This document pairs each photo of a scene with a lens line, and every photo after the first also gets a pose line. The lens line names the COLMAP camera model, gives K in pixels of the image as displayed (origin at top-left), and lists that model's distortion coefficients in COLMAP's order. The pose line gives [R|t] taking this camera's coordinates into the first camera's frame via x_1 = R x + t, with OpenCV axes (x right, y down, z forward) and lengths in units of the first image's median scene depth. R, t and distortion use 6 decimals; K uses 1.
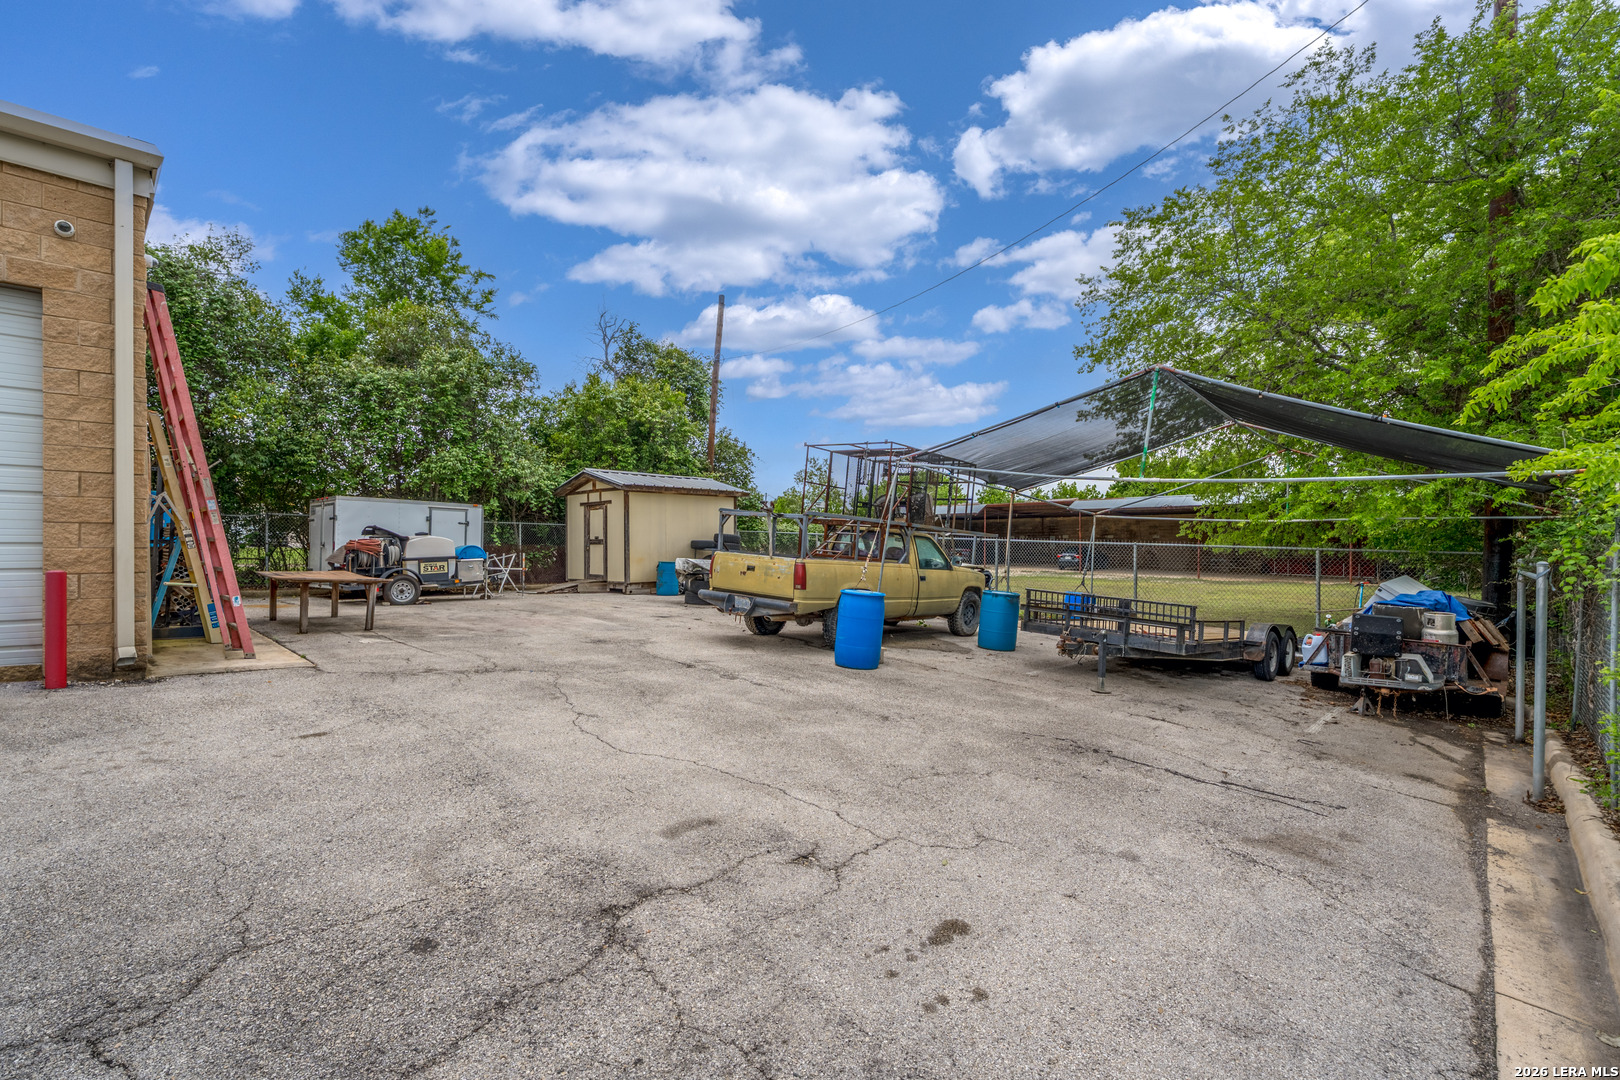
lens RADIAL K [[724.5, 0, 808.9], [0, 724.5, 545.6], [0, 0, 1]] dist [0.002216, -0.000153]
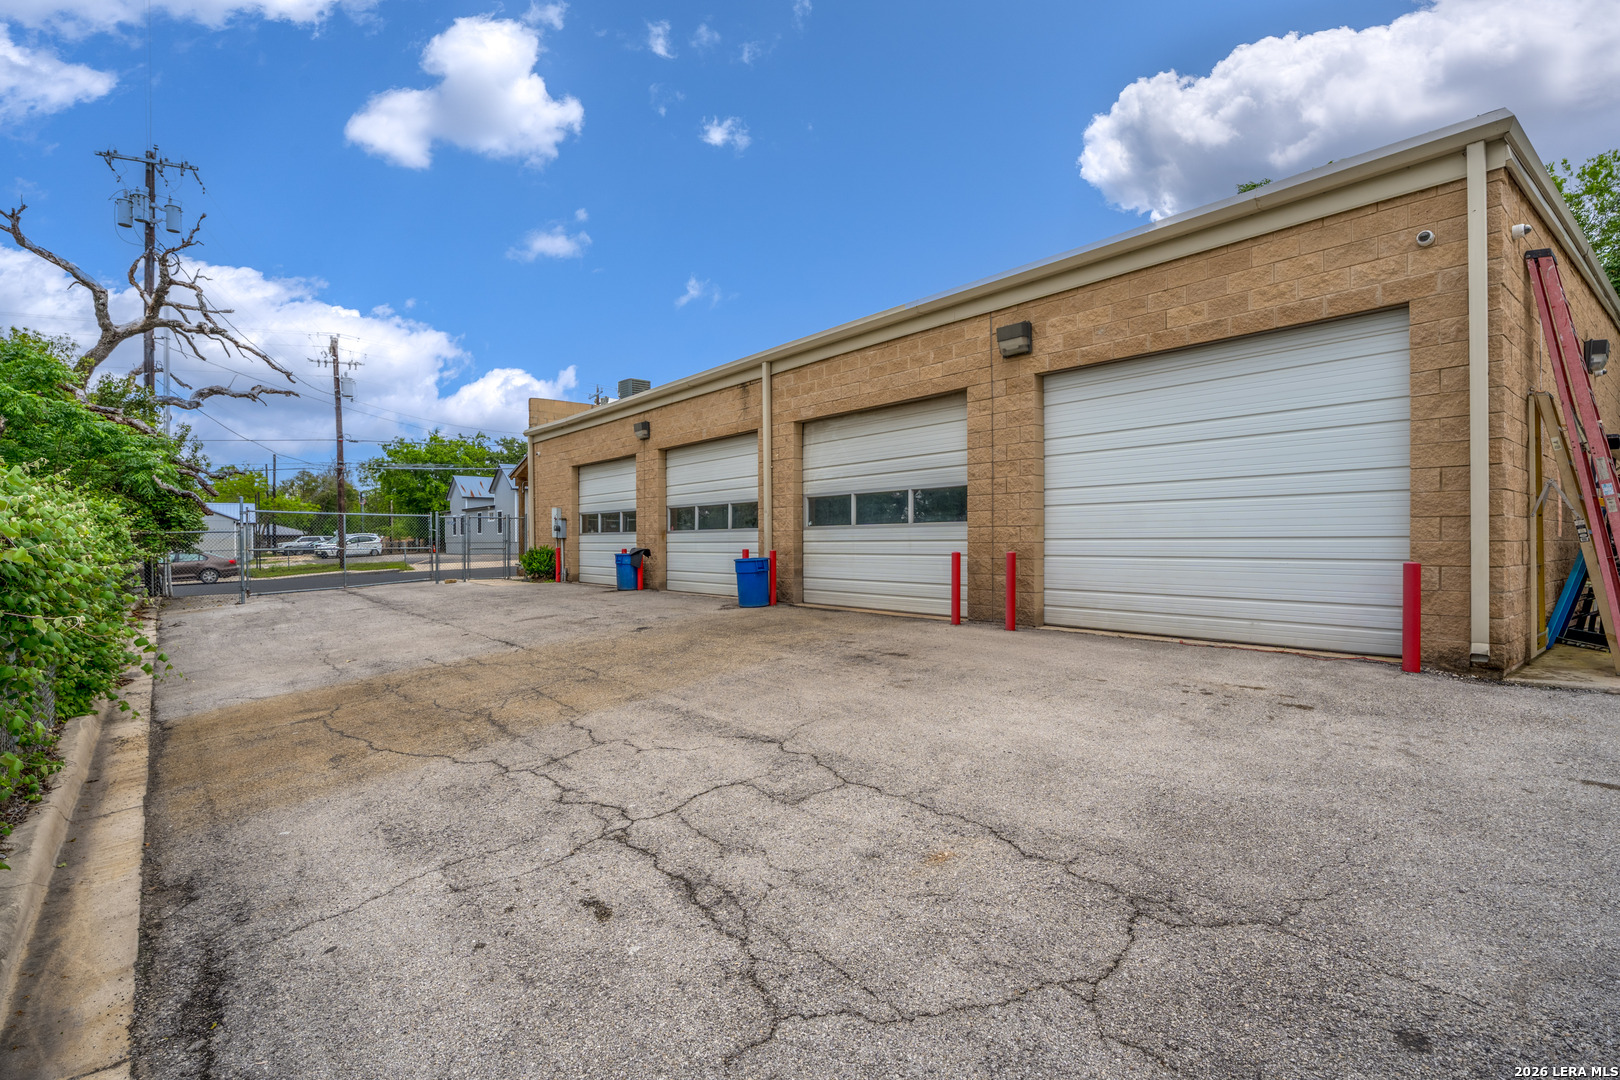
lens RADIAL K [[787.5, 0, 809.3], [0, 787.5, 541.2], [0, 0, 1]] dist [-0.000250, 0.000338]
pose [[-0.103568, -0.003079, -0.994618, 0.204888], [0.001418, 0.999994, -0.003244, 0.005963], [0.994621, -0.001746, -0.103563, 0.230352]]
